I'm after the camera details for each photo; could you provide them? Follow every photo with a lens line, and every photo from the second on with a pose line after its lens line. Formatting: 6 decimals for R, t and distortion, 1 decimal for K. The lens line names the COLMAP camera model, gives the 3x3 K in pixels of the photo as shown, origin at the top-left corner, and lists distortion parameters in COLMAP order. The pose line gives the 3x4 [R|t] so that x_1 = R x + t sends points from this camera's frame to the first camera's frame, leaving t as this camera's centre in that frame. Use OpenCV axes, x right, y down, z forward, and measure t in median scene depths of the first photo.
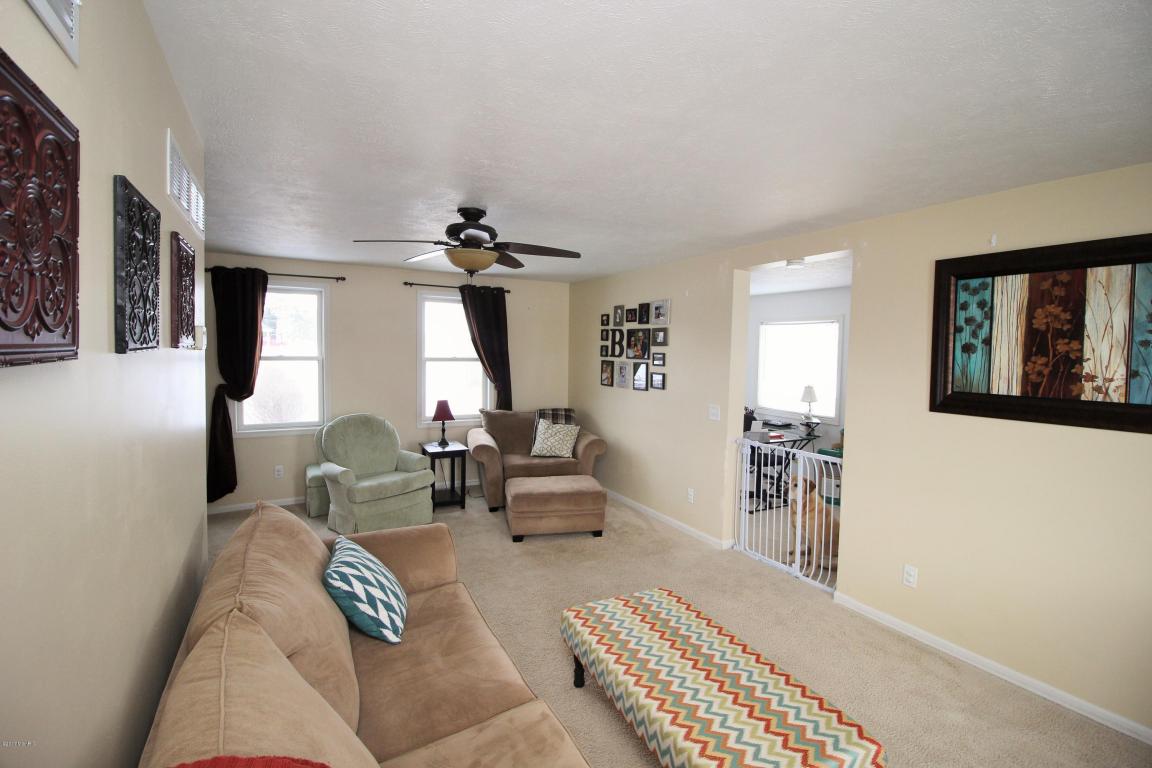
lens RADIAL K [[534.0, 0, 580.4], [0, 534.0, 374.2], [0, 0, 1]] dist [-0.000656, -0.011033]
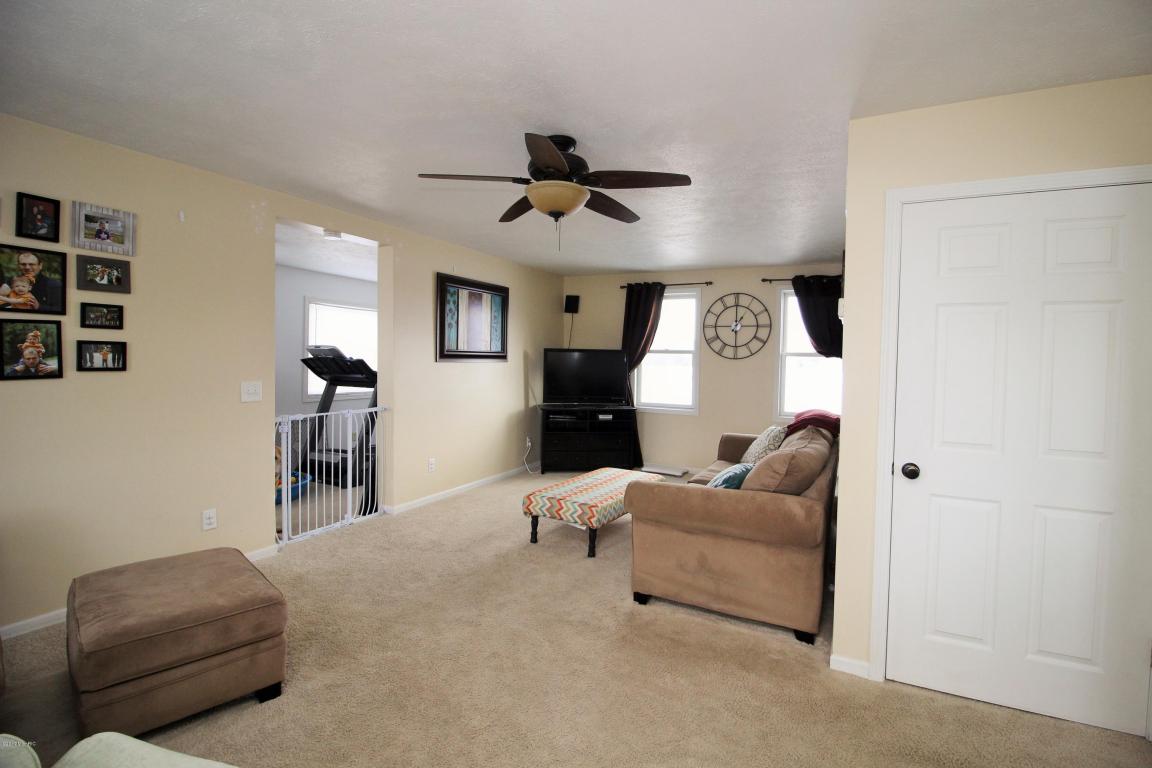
lens RADIAL K [[534.0, 0, 580.4], [0, 534.0, 374.2], [0, 0, 1]] dist [-0.000656, -0.011033]
pose [[-0.560441, -0.046242, 0.826903, -0.578739], [0.014717, 0.997726, 0.065769, 0.002797], [-0.828064, 0.049029, -0.558486, 0.912769]]
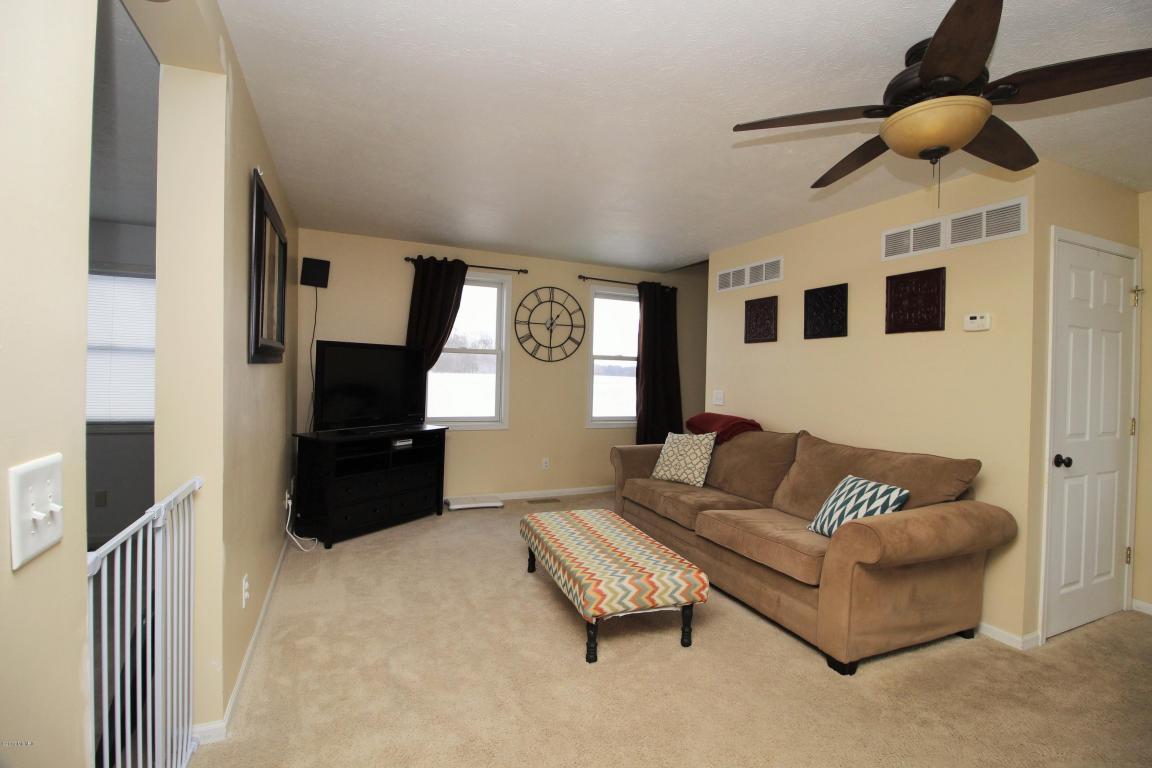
lens RADIAL K [[546.9, 0, 576.1], [0, 546.9, 371.1], [0, 0, 1]] dist [-0.001664, -0.000495]
pose [[-0.996499, -0.041756, 0.072425, 0.064522], [-0.037509, 0.997551, 0.059038, 0.005638], [-0.074713, 0.056114, -0.995625, 1.028278]]
